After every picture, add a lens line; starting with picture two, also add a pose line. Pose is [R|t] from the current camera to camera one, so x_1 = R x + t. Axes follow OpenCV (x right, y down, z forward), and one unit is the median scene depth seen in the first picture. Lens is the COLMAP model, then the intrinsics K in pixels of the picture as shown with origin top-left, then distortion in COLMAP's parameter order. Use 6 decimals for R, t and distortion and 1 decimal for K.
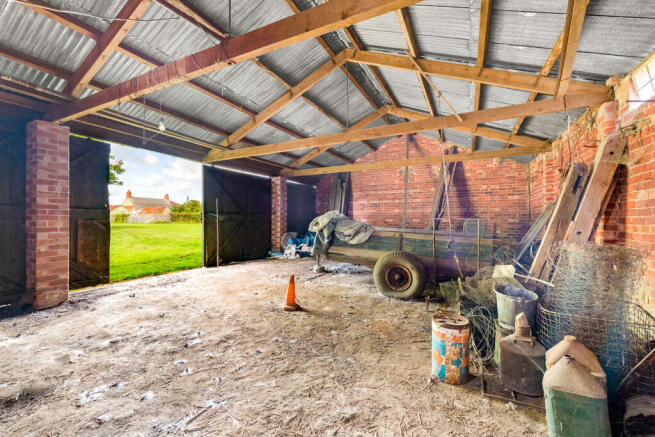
lens RADIAL K [[276.1, 0, 328.5], [0, 276.1, 219.5], [0, 0, 1]] dist [-0.003201, -0.000385]
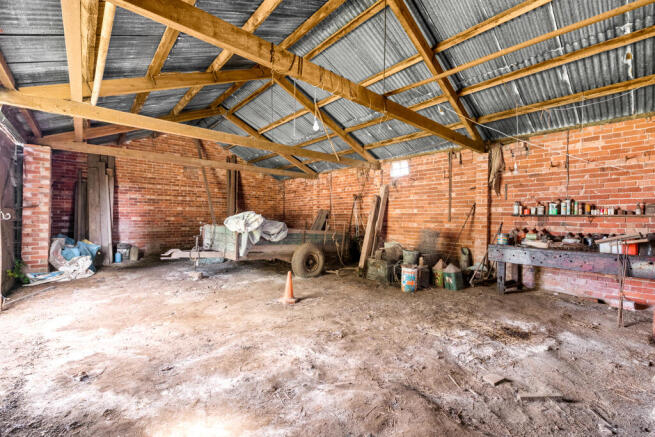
lens RADIAL K [[276.1, 0, 328.5], [0, 276.1, 218.8], [0, 0, 1]] dist [-0.003201, -0.000385]
pose [[0.368817, -0.000936, 0.929501, -0.505064], [-0.010526, 0.999931, 0.005184, -0.007984], [-0.929442, -0.011696, 0.368782, 0.205895]]
